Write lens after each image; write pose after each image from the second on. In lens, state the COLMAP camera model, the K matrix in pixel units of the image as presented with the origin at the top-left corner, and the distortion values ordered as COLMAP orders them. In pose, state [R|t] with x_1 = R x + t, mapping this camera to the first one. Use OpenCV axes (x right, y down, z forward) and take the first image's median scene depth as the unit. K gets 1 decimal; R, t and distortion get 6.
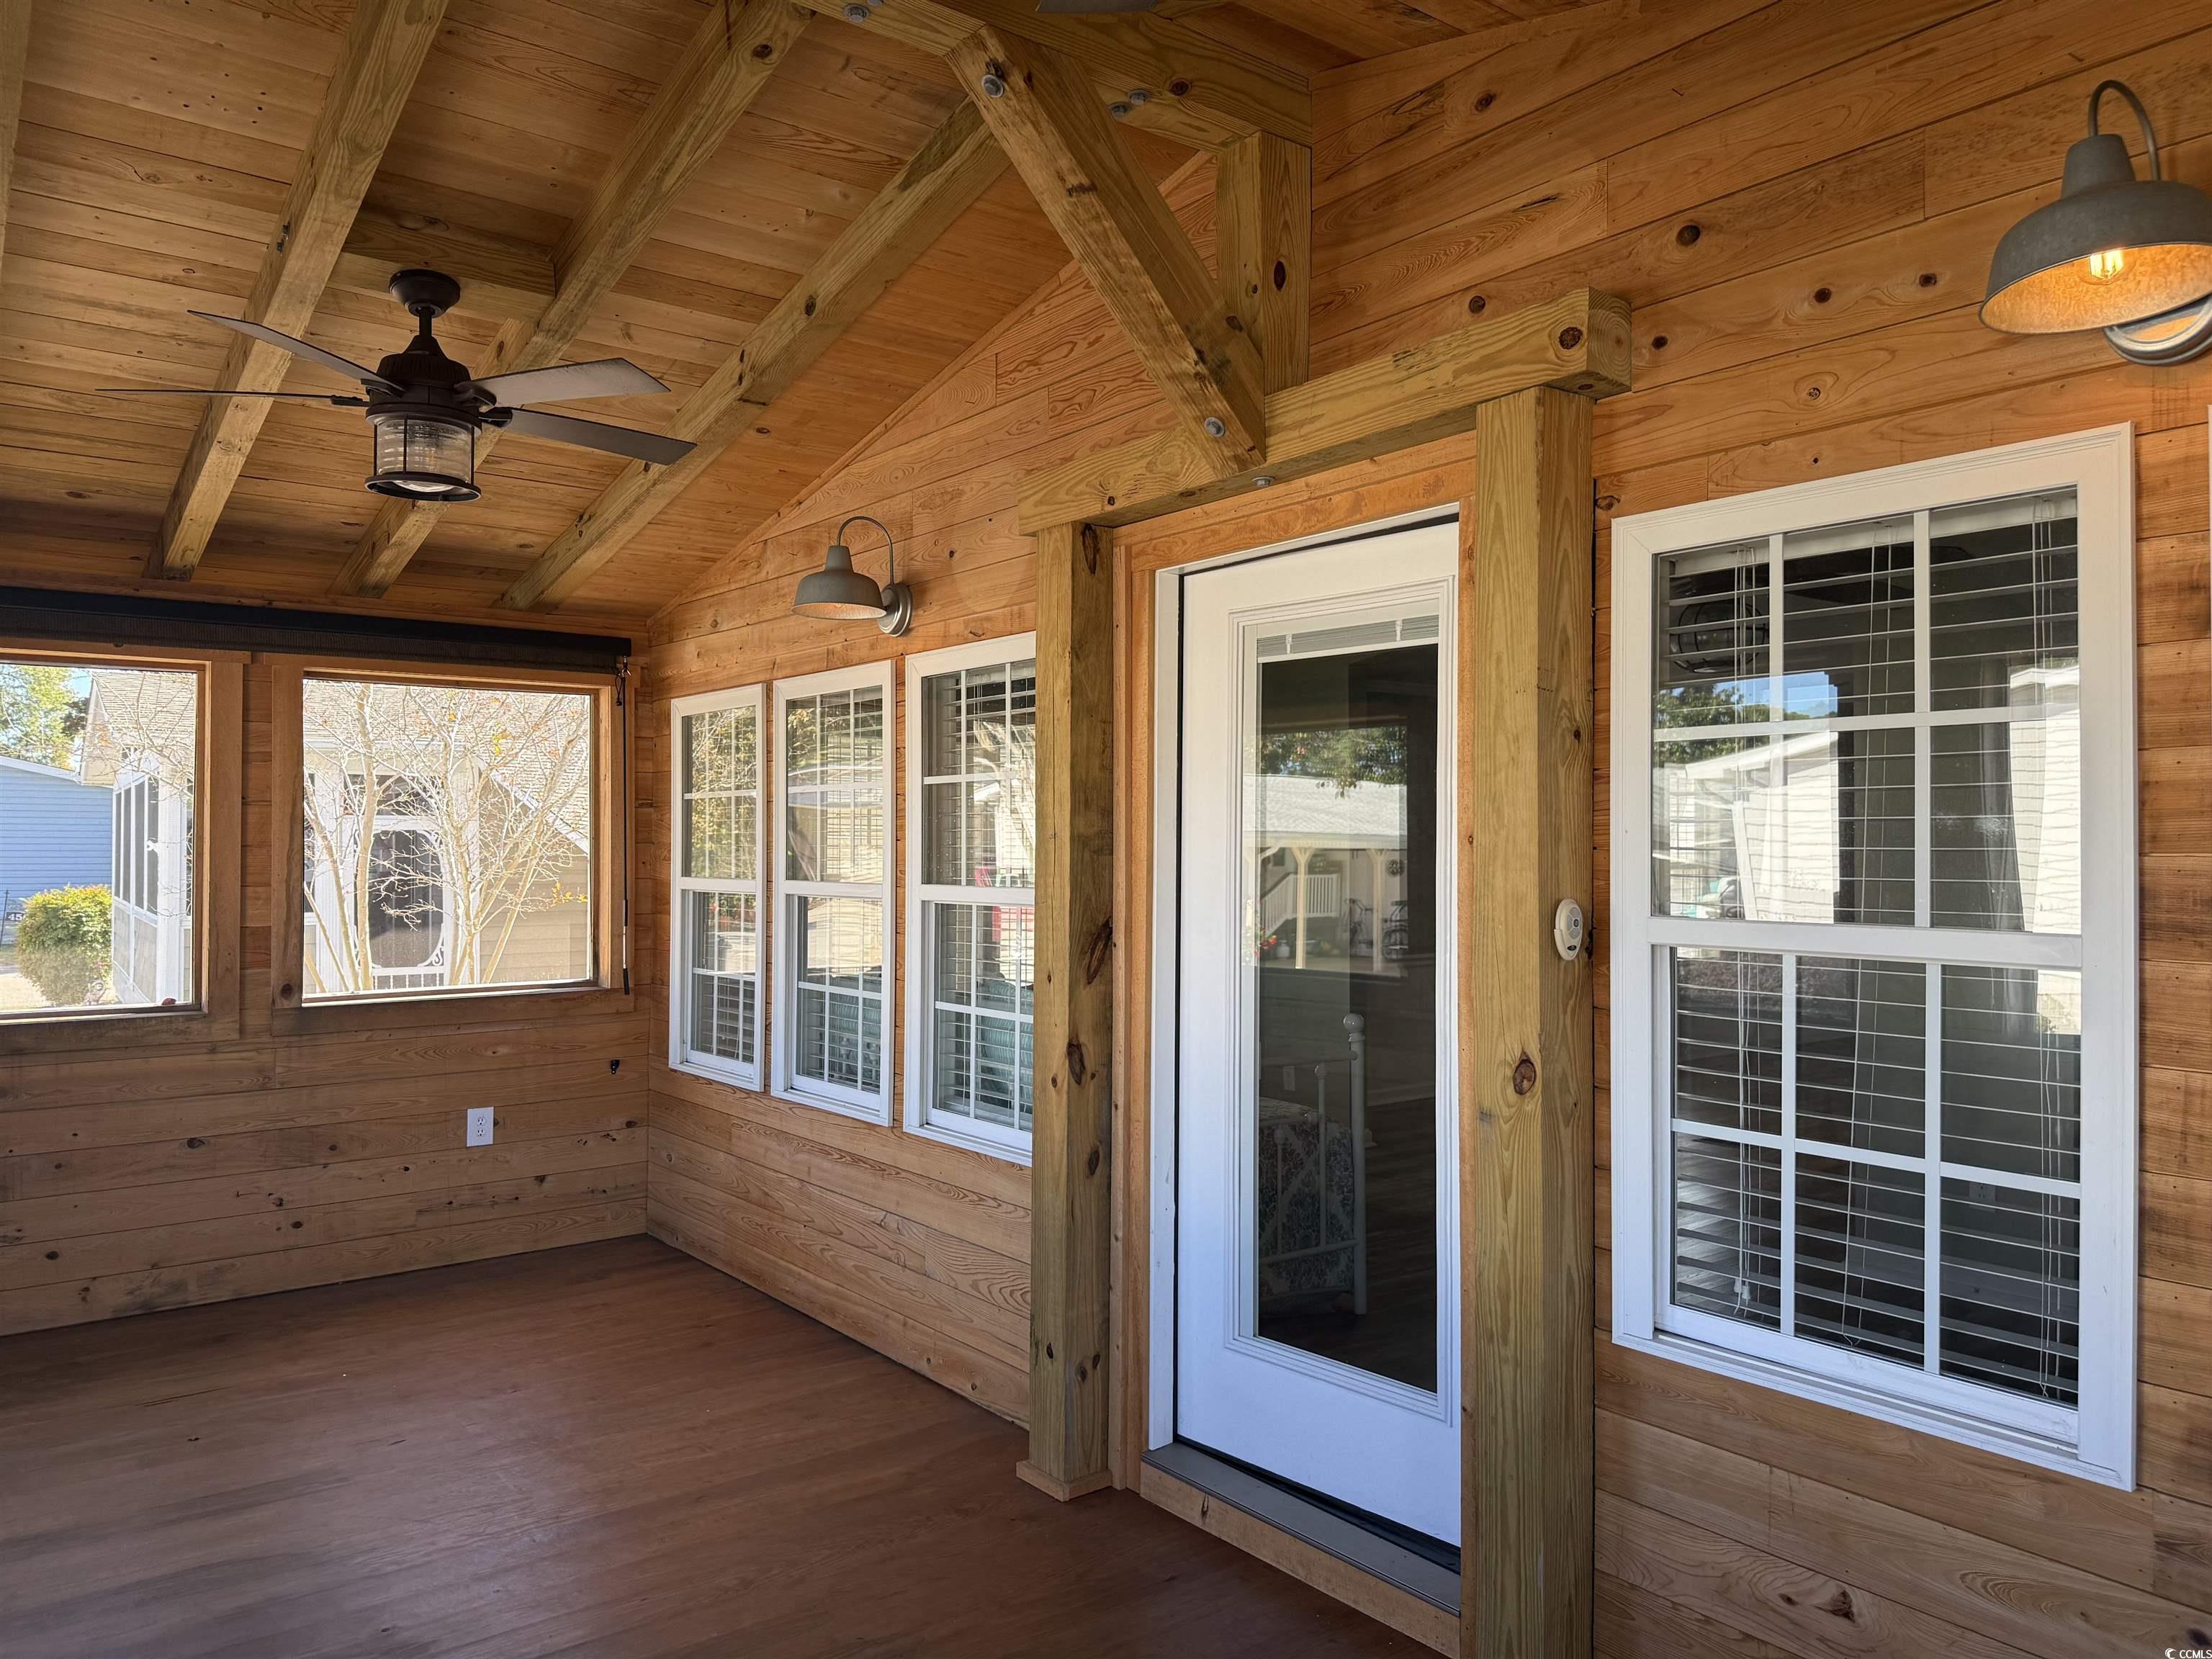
lens RADIAL K [[1553.9, 0, 1106.0], [0, 1553.9, 829.5], [0, 0, 1]] dist [0.085610, -0.115943]
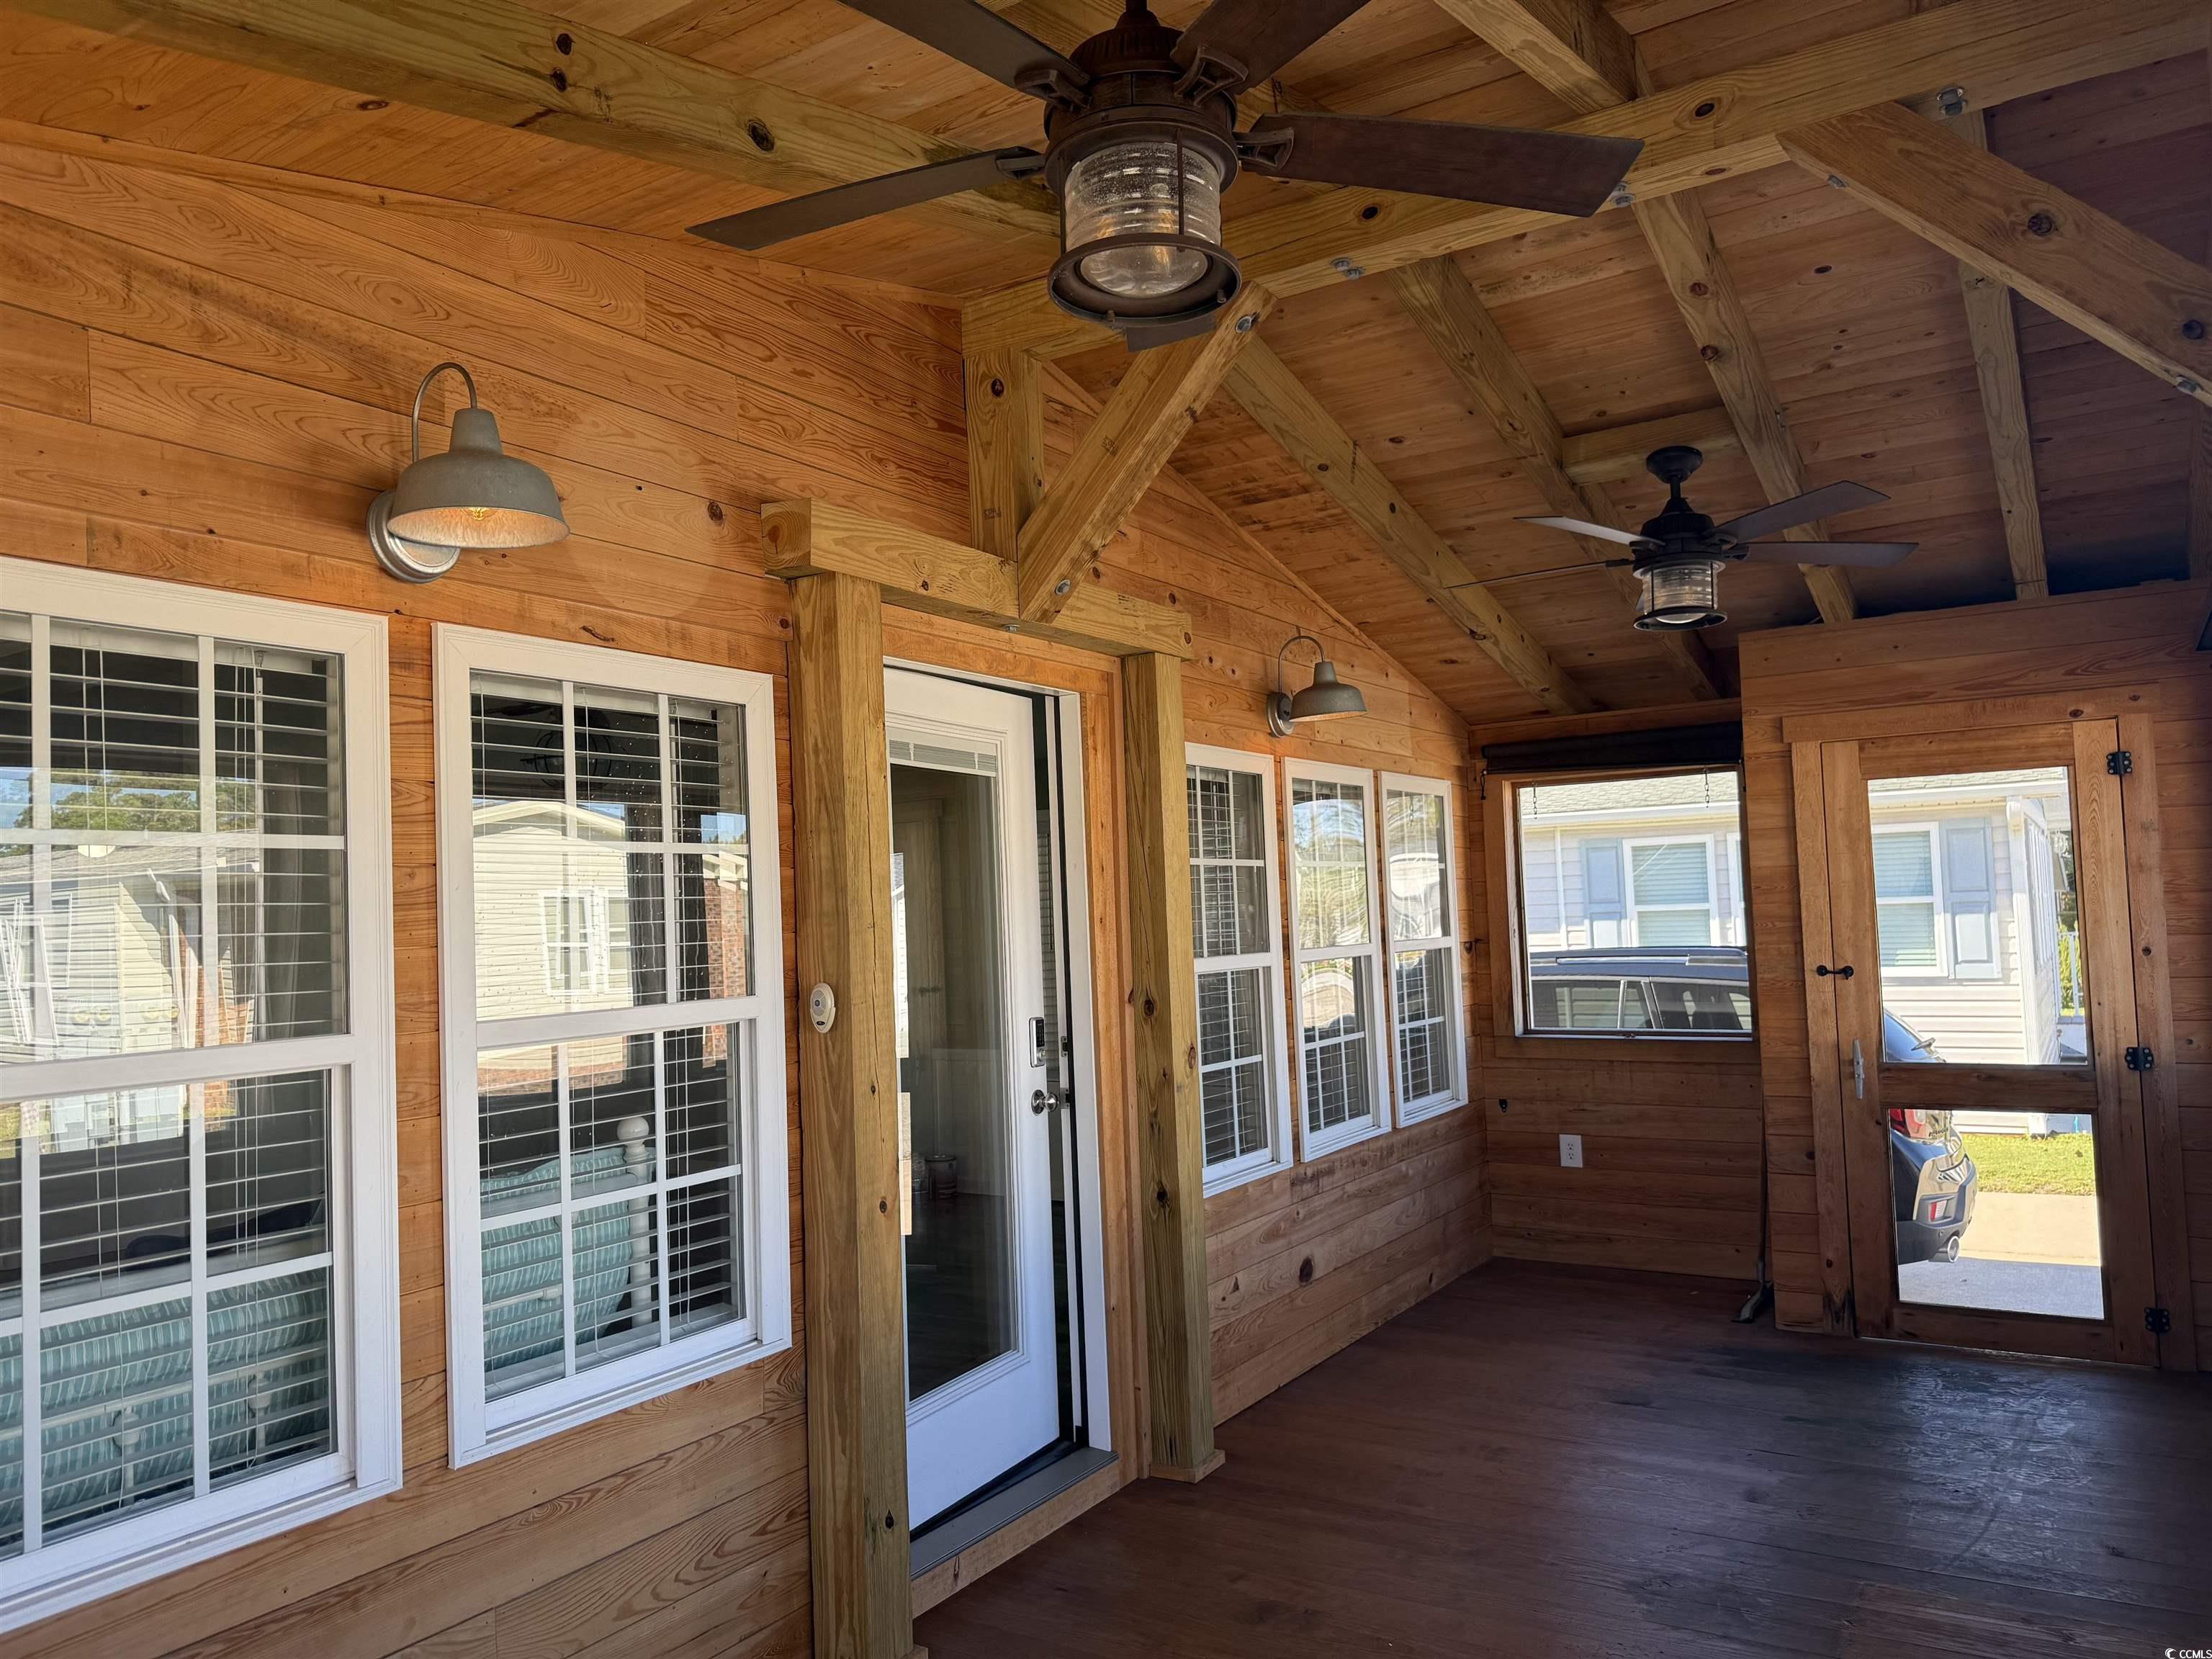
lens RADIAL K [[1553.9, 0, 1106.0], [0, 1553.9, 829.5], [0, 0, 1]] dist [0.085610, -0.115943]
pose [[-0.350303, 0.070088, 0.934010, -0.835478], [0.032349, 0.997507, -0.062720, 0.009427], [-0.936078, 0.008243, -0.351697, 1.087055]]
